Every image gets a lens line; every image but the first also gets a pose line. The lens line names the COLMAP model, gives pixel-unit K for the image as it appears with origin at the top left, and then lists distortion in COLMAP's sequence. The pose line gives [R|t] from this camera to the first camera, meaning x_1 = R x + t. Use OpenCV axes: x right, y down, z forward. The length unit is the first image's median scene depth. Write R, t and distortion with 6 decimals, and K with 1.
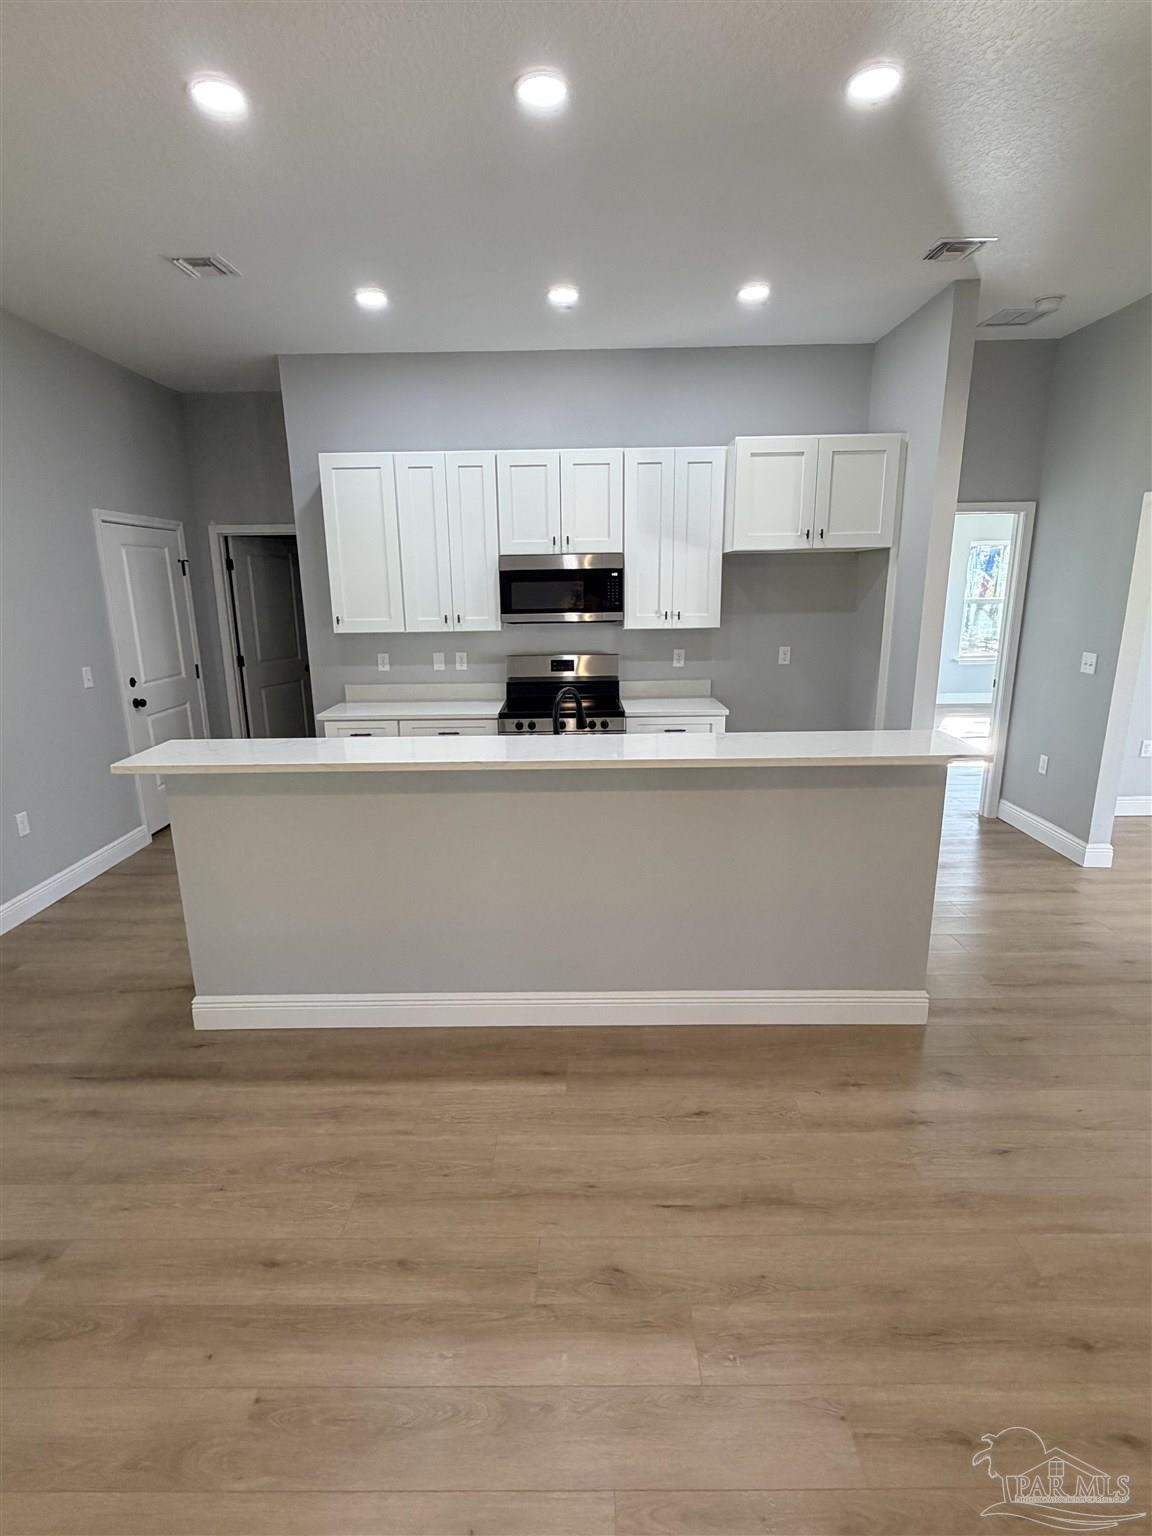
lens RADIAL K [[757.1, 0, 576.0], [0, 757.1, 768.0], [0, 0, 1]] dist [-0.001104, -0.000227]
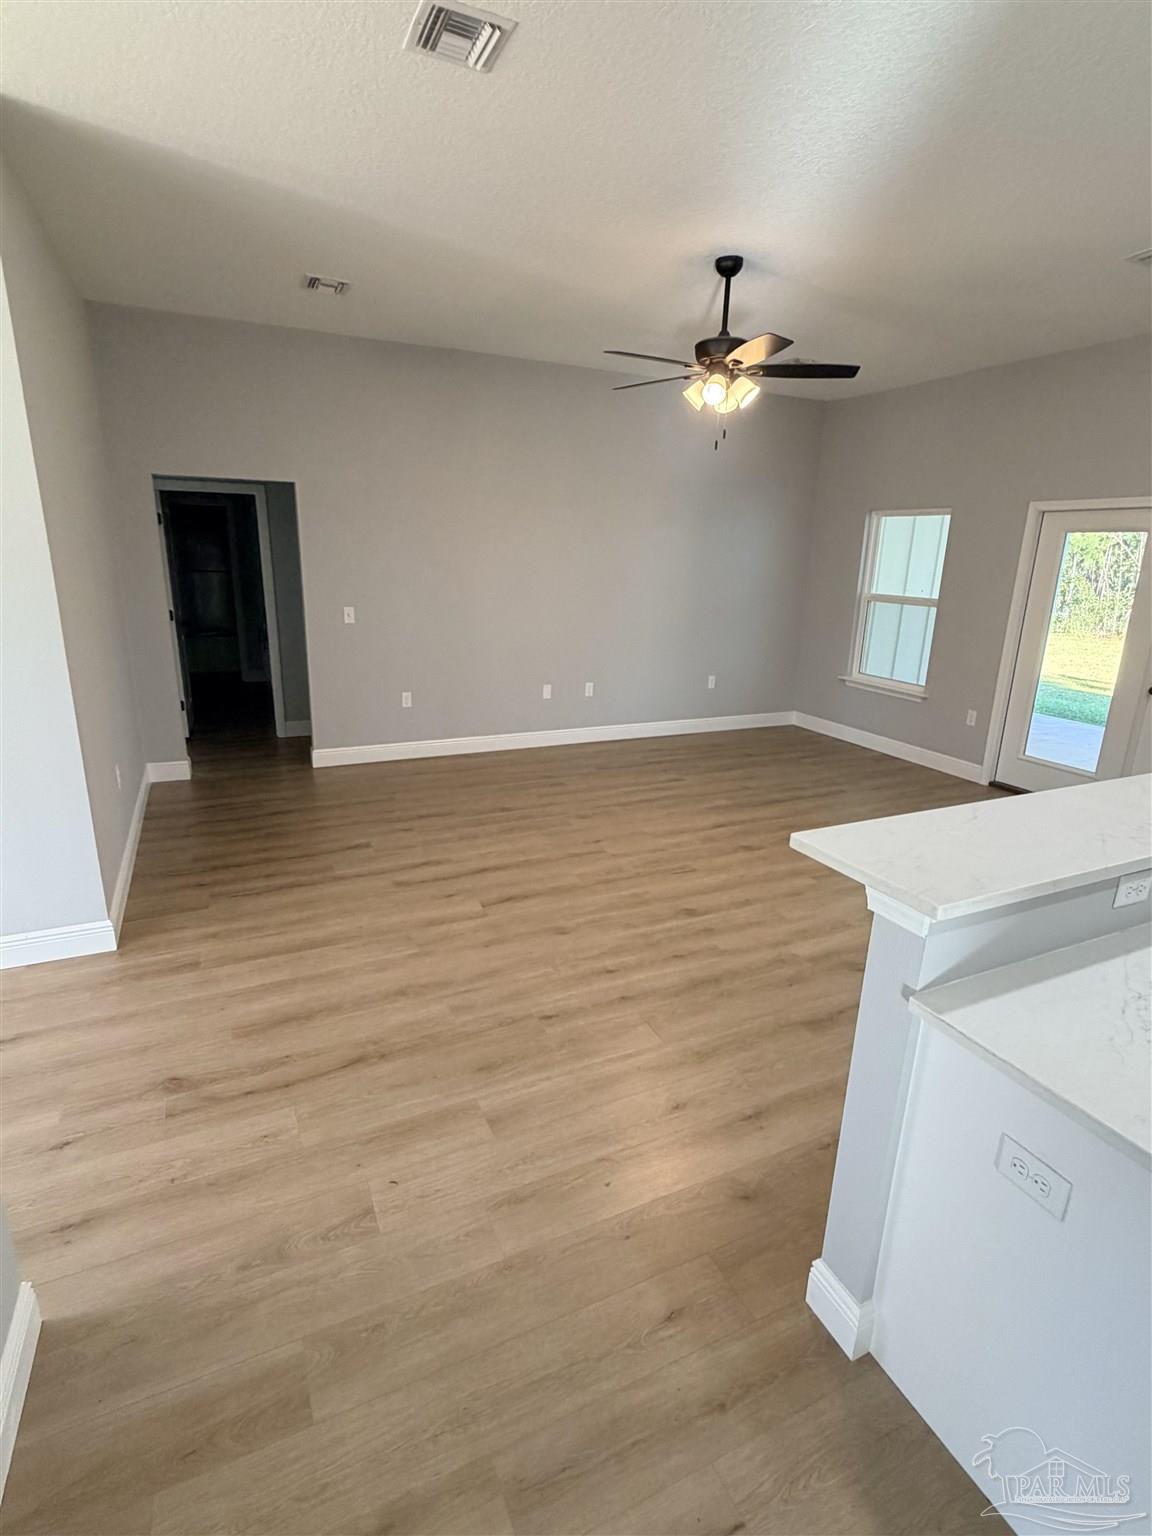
lens RADIAL K [[761.8, 0, 576.0], [0, 761.8, 768.0], [0, 0, 1]] dist [-0.003924, -0.000951]
pose [[-0.902684, 0.110648, -0.415834, 0.511392], [-0.115442, 0.868675, 0.481744, -0.190722], [0.414529, 0.482867, -0.771366, 0.725544]]
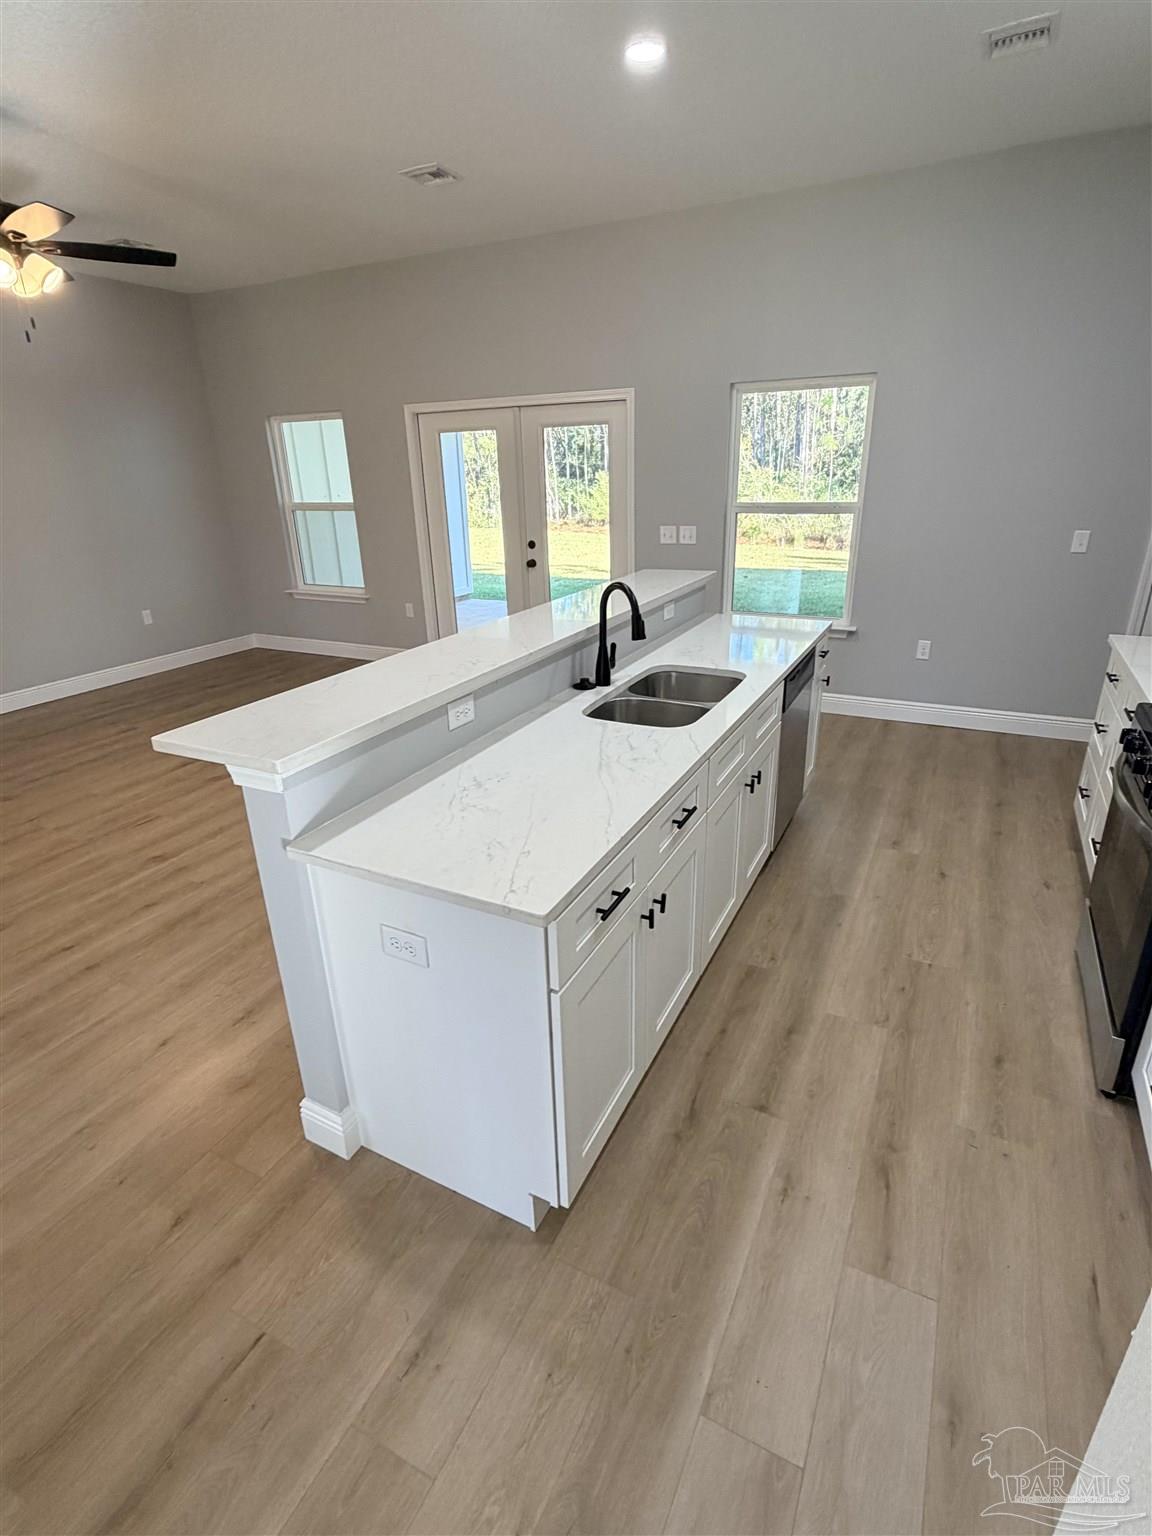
lens RADIAL K [[757.1, 0, 576.0], [0, 757.1, 768.0], [0, 0, 1]] dist [-0.001104, -0.000227]
pose [[-0.445008, 0.359441, -0.820226, 0.486582], [-0.184352, 0.859528, 0.476683, -0.199270], [0.876346, 0.363338, -0.316233, 0.798816]]
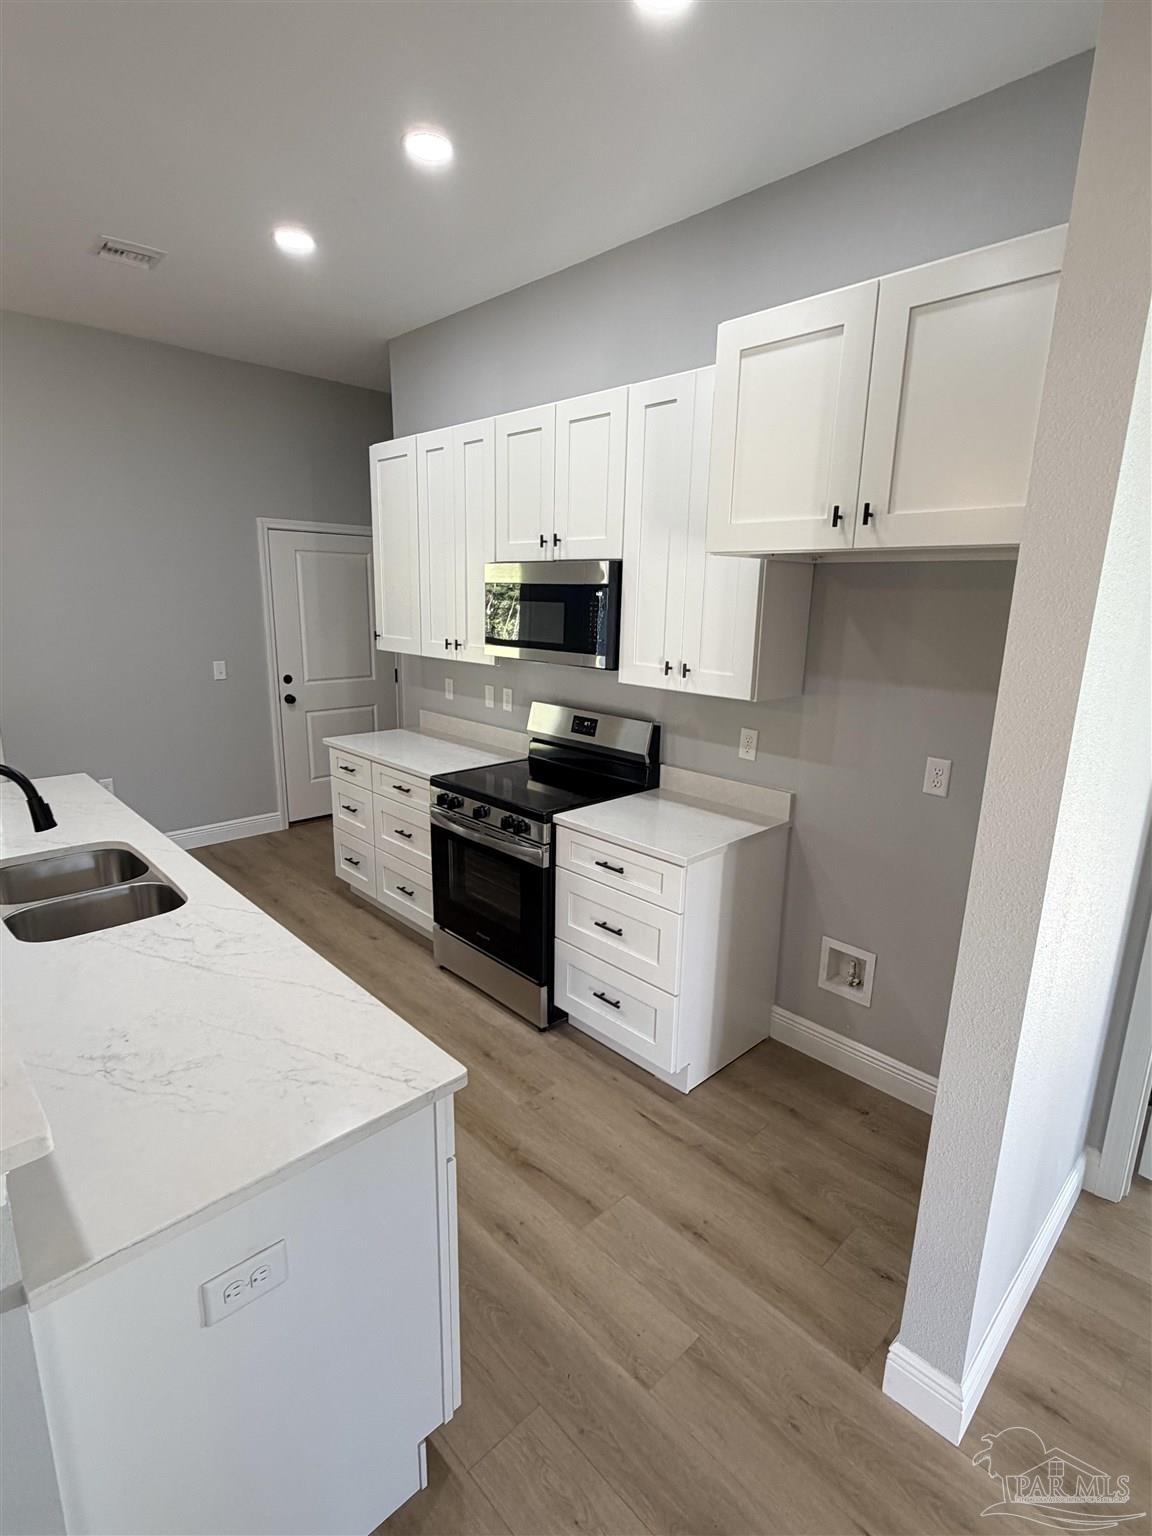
lens RADIAL K [[757.1, 0, 576.0], [0, 757.1, 768.0], [0, 0, 1]] dist [-0.001104, -0.000227]
pose [[0.699876, 0.191842, -0.688019, 0.475998], [-0.203097, 0.976945, 0.065807, -0.149655], [0.684781, 0.093678, 0.722703, 0.538520]]
